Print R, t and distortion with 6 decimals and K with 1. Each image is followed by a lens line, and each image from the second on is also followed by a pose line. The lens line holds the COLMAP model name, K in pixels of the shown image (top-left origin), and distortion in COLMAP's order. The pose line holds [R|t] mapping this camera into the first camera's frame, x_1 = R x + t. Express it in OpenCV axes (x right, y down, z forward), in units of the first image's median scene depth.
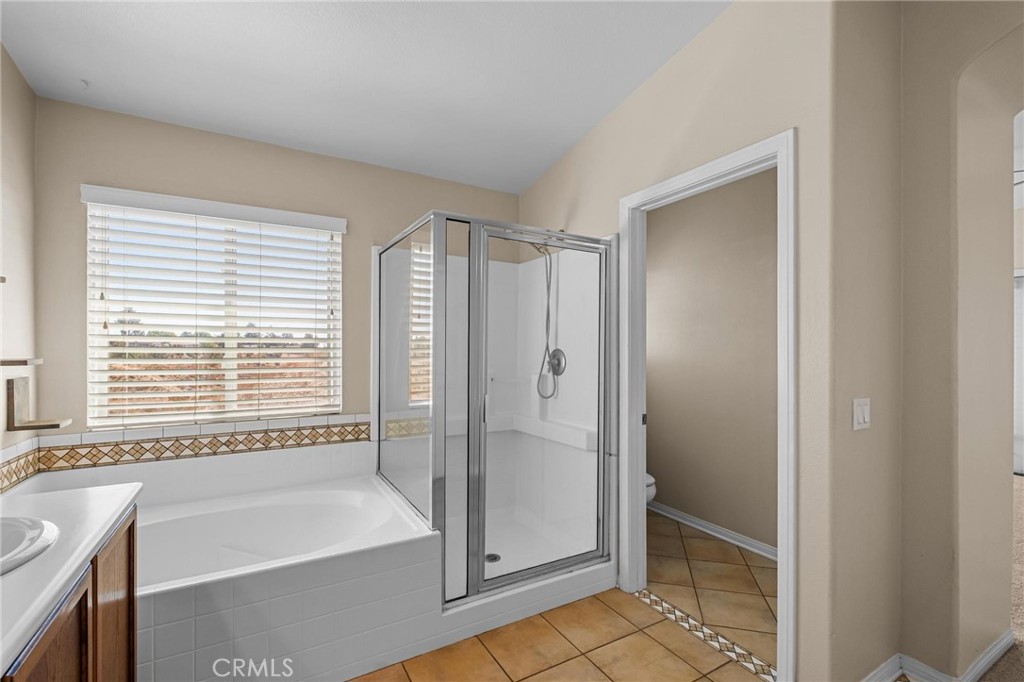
lens RADIAL K [[455.5, 0, 513.6], [0, 455.5, 346.8], [0, 0, 1]] dist [0.000368, -0.000575]
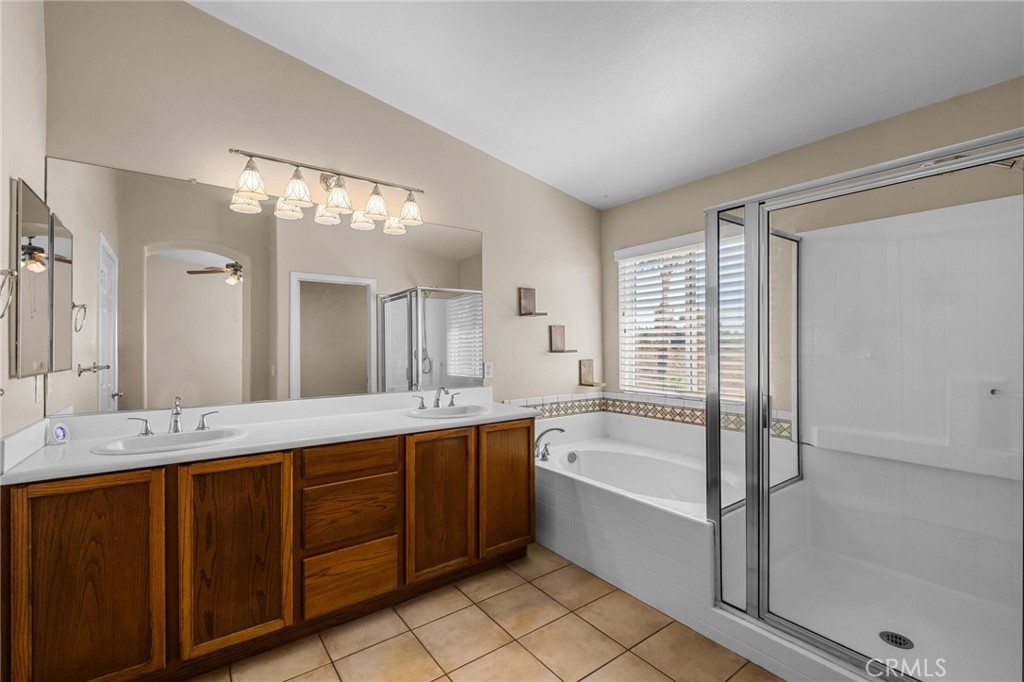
lens RADIAL K [[442.9, 0, 517.0], [0, 442.9, 344.0], [0, 0, 1]] dist [0.000238, -0.000418]
pose [[0.113485, -0.004399, -0.993530, 0.687433], [0.008928, 0.999954, -0.003408, 0.003787], [0.993500, -0.008483, 0.113519, 0.414509]]
